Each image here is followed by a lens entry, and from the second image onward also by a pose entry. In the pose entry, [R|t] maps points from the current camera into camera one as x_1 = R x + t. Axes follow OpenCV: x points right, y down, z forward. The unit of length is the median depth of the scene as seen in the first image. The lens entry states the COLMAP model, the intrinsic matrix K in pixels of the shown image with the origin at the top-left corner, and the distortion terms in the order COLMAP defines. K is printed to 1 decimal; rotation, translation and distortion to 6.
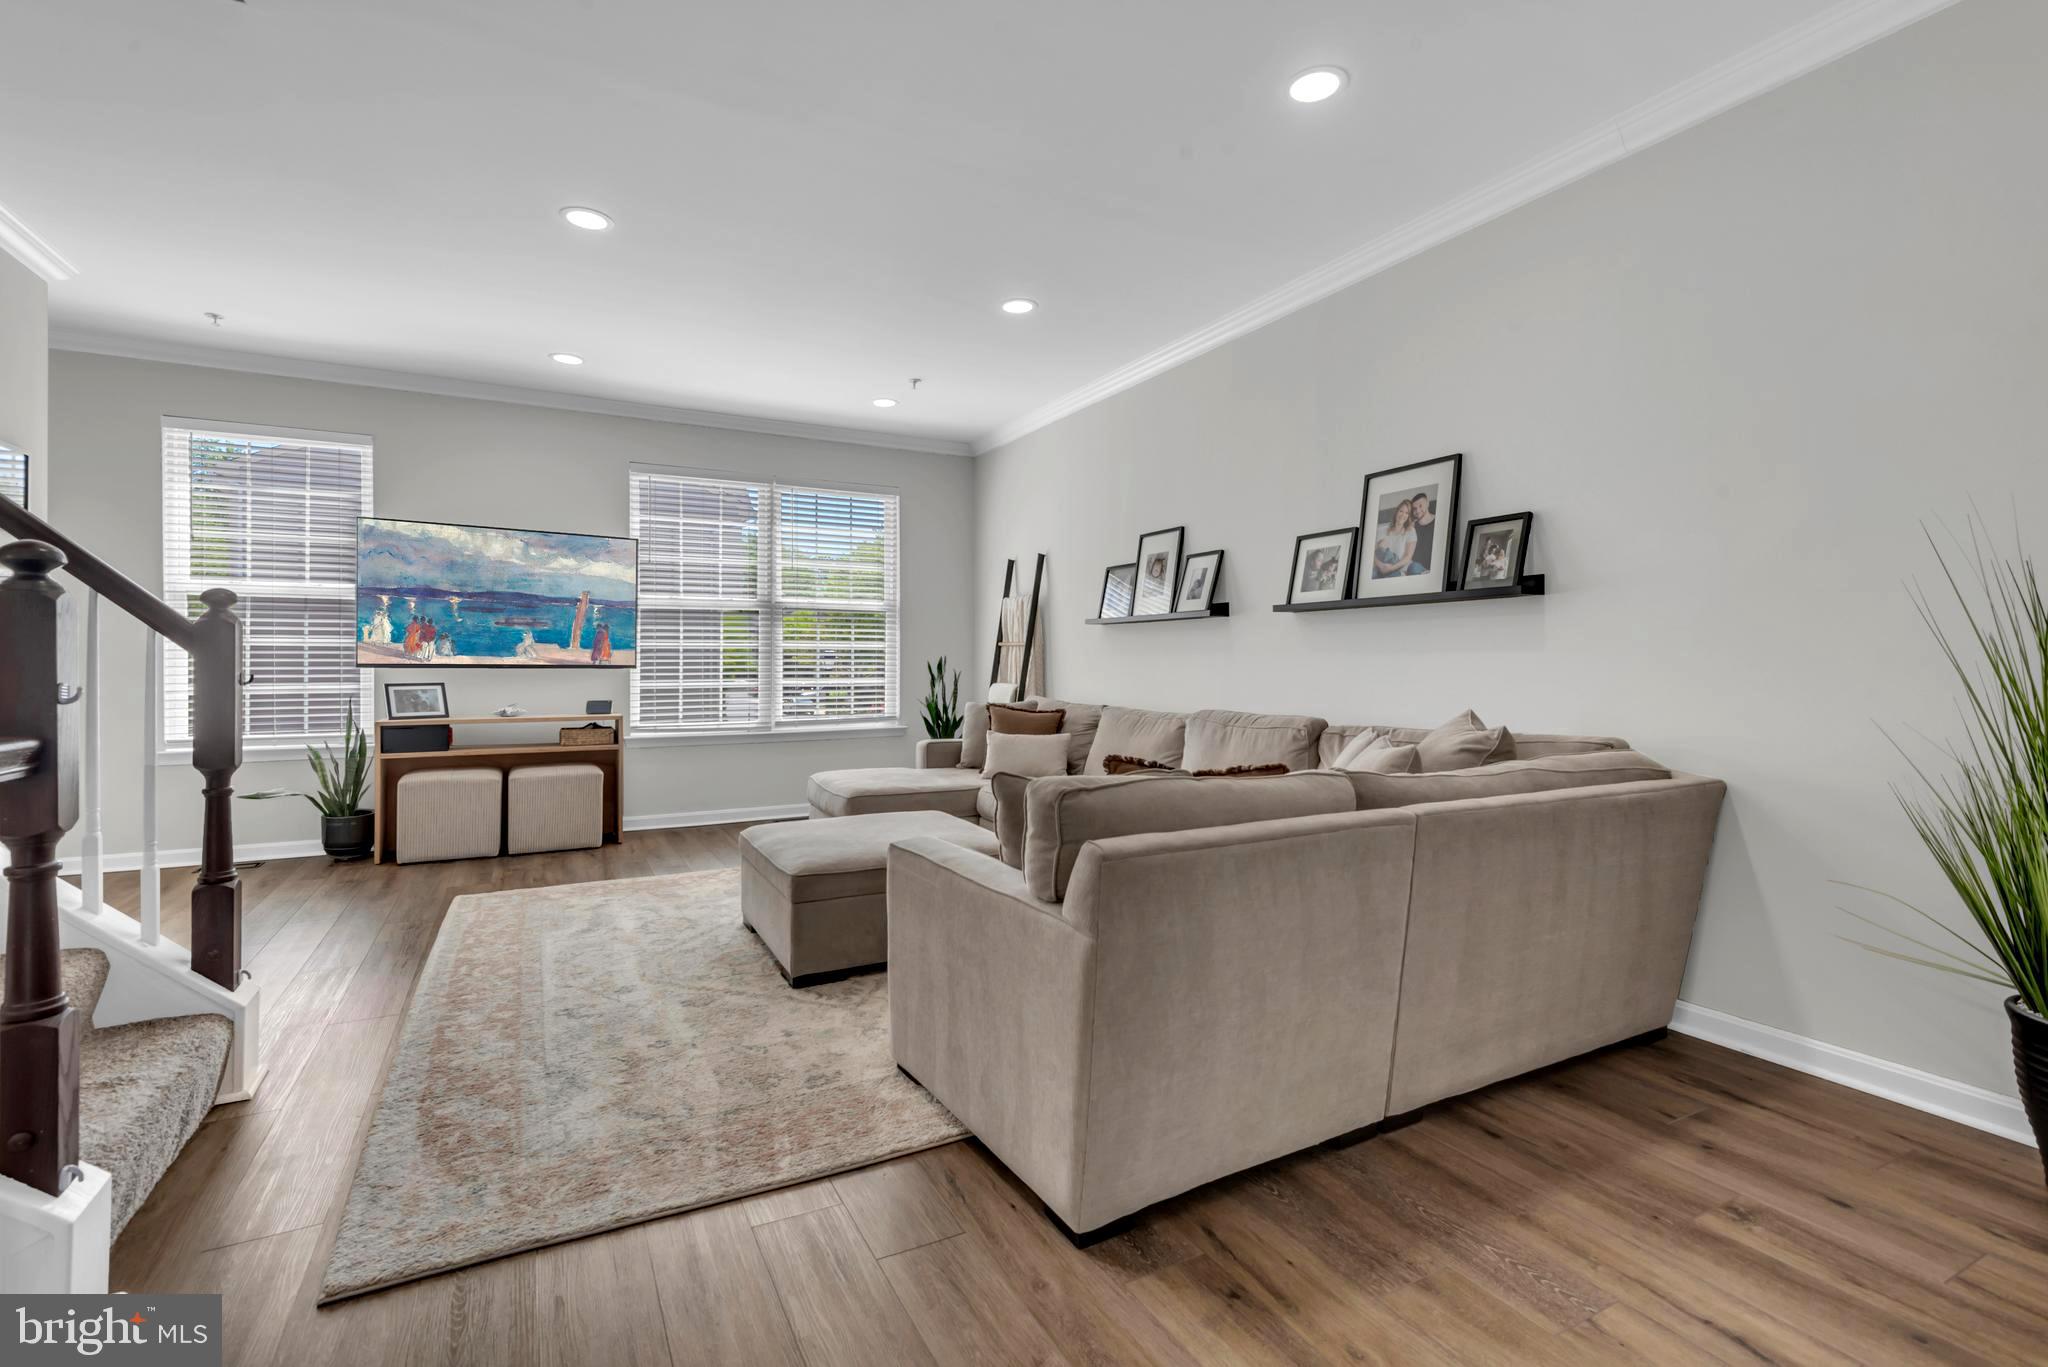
lens RADIAL K [[927.9, 0, 1016.9], [0, 927.9, 660.4], [0, 0, 1]] dist [0.033057, -0.013511]
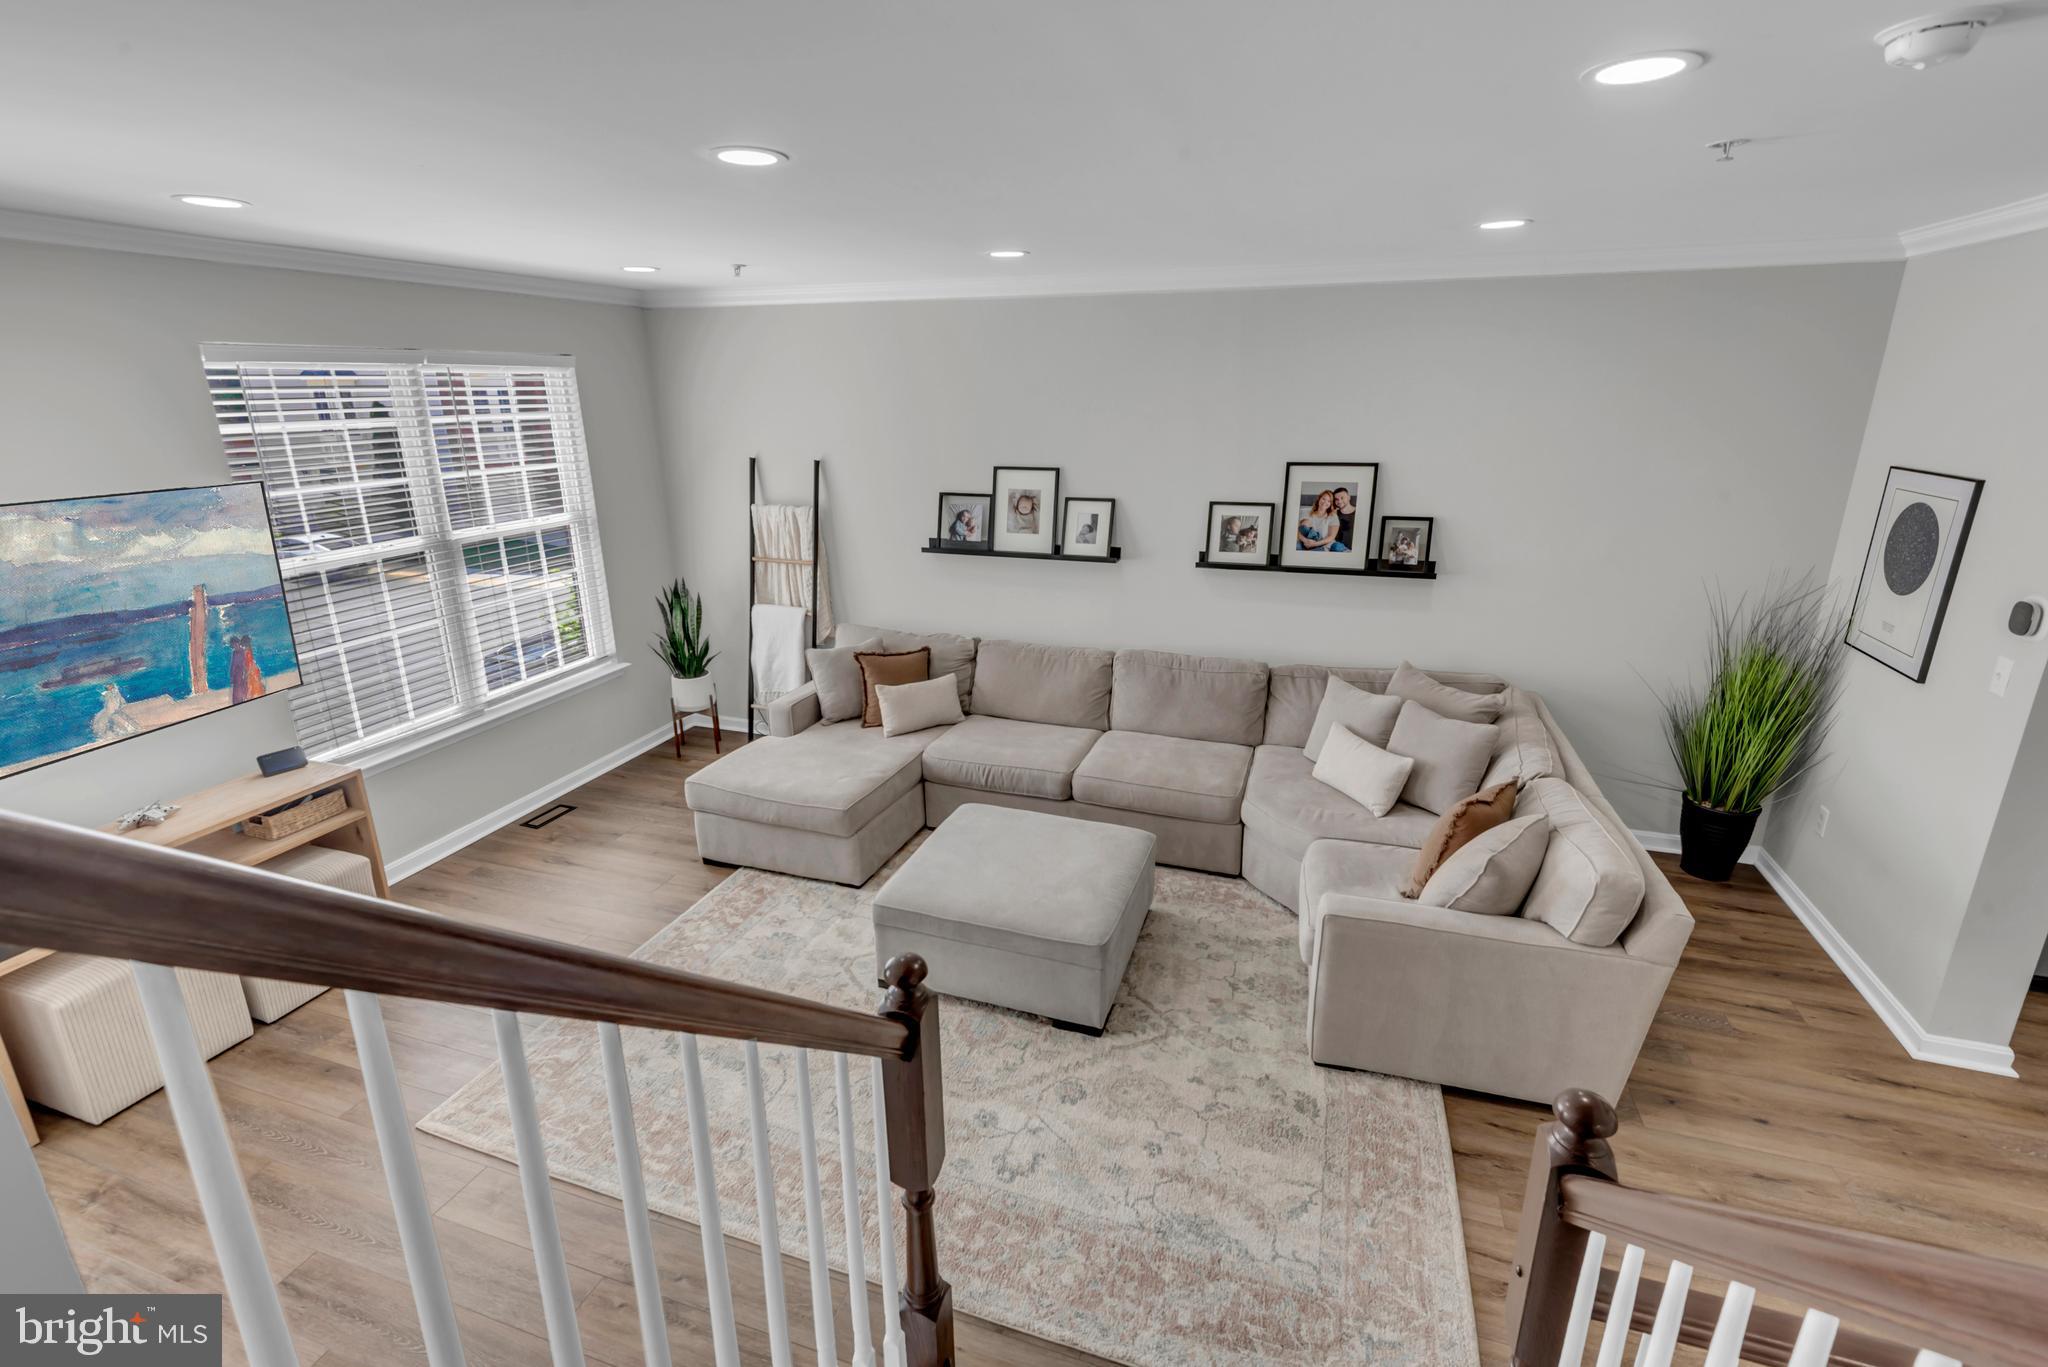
lens RADIAL K [[927.9, 0, 1024.7], [0, 927.9, 680.0], [0, 0, 1]] dist [0.033057, -0.013511]
pose [[0.720674, -0.211805, 0.660127, -0.581917], [0.003244, 0.953207, 0.302300, -0.230573], [-0.693266, -0.215719, 0.687639, 0.257952]]
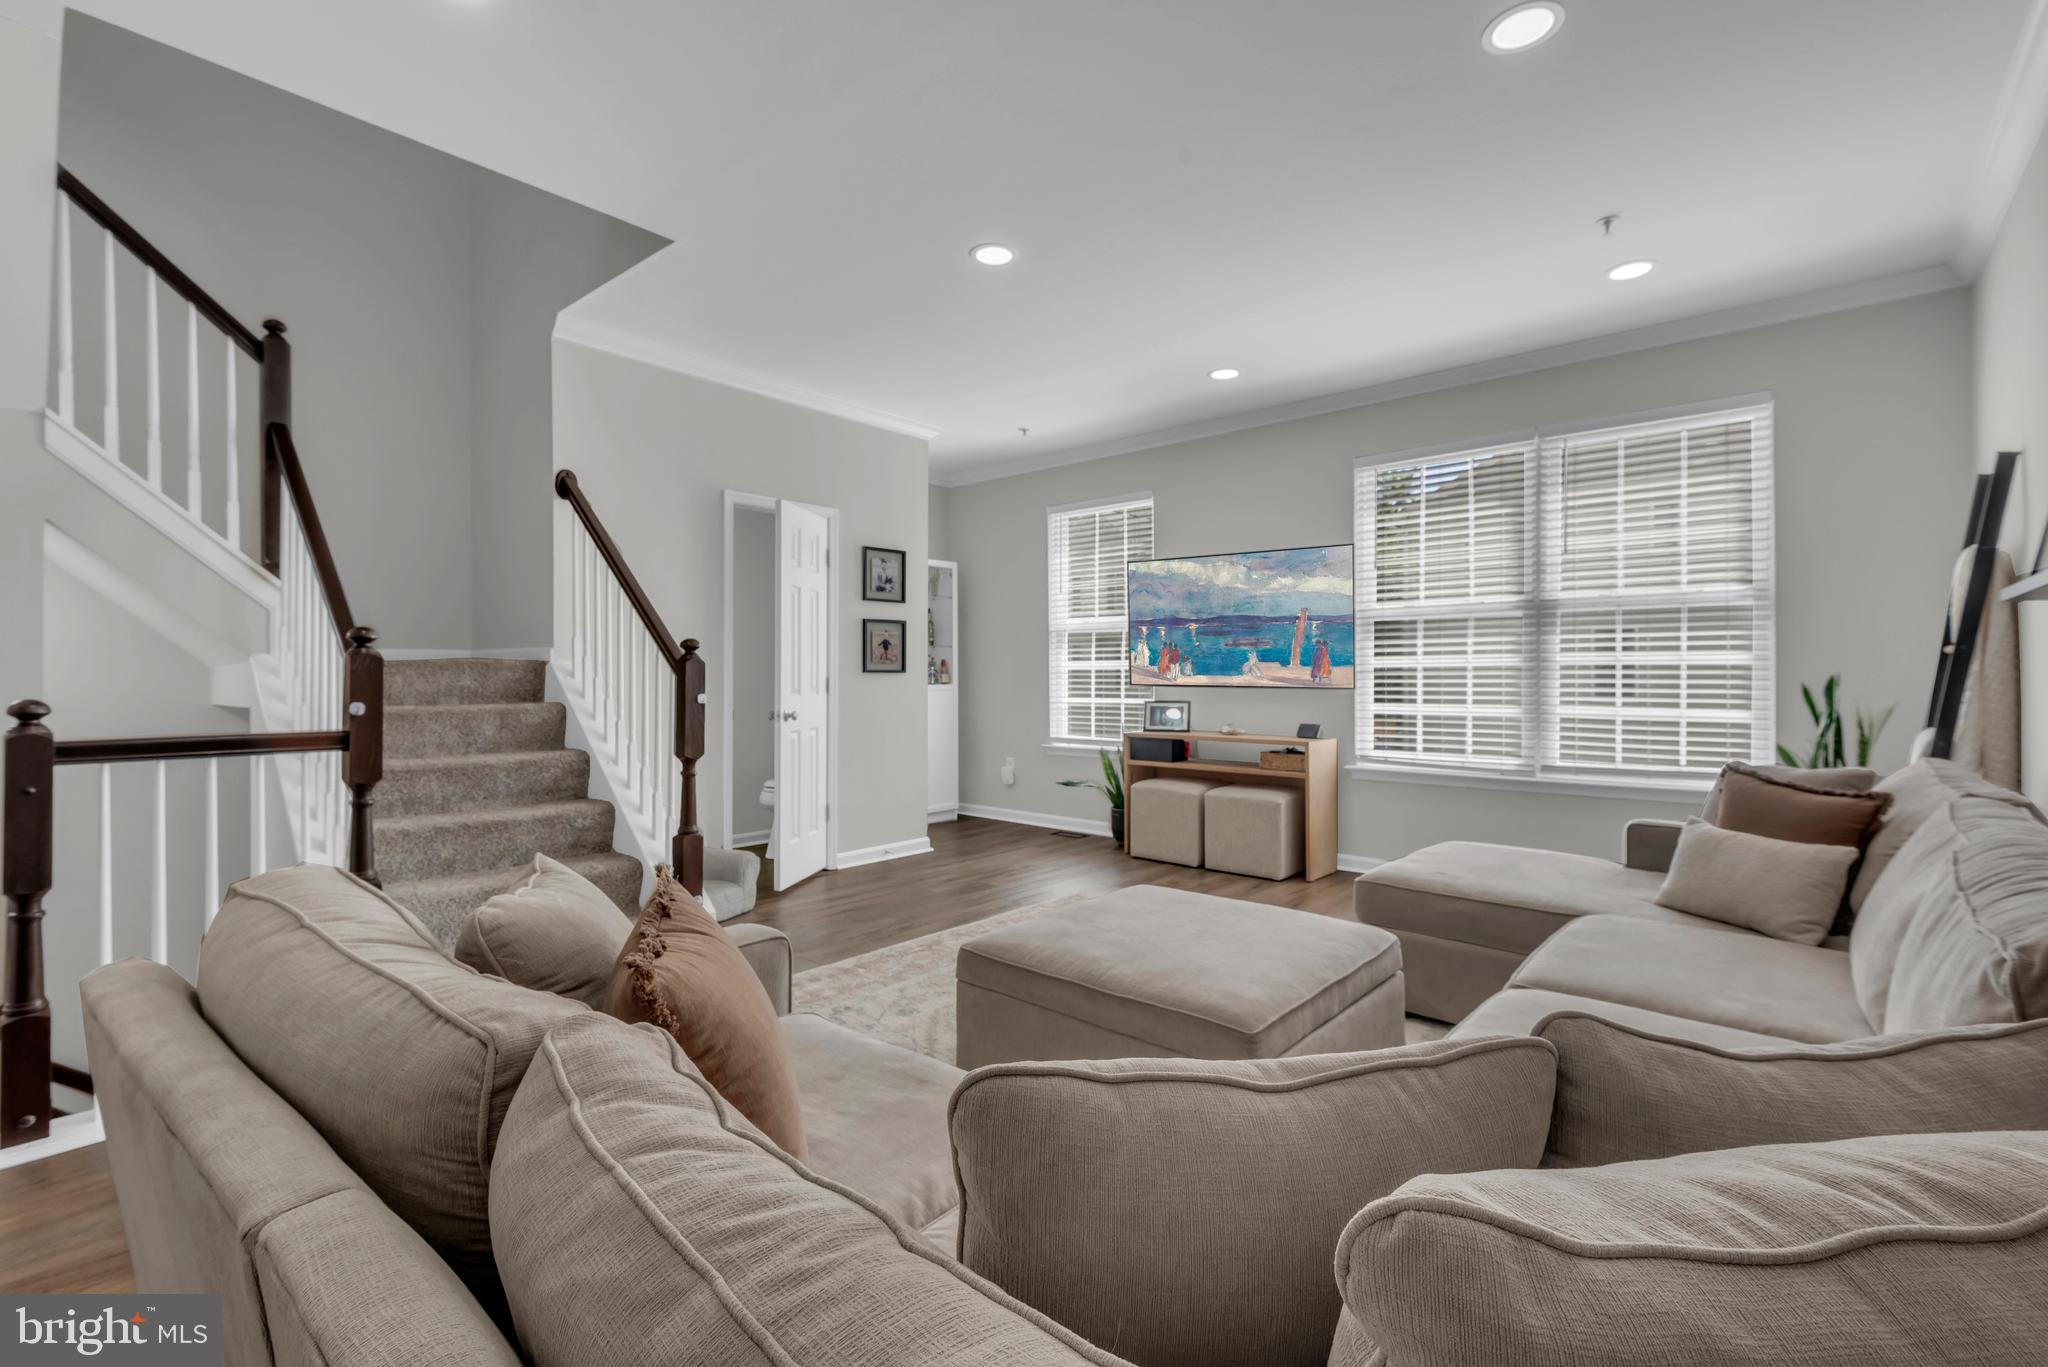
lens RADIAL K [[901.2, 0, 1026.3], [0, 901.2, 676.7], [0, 0, 1]] dist [0.027907, 0.000104]
pose [[0.364321, -0.000646, -0.931273, 0.339869], [0.004006, 0.999992, 0.000873, -0.007253], [0.931265, -0.004049, 0.364320, 0.479860]]
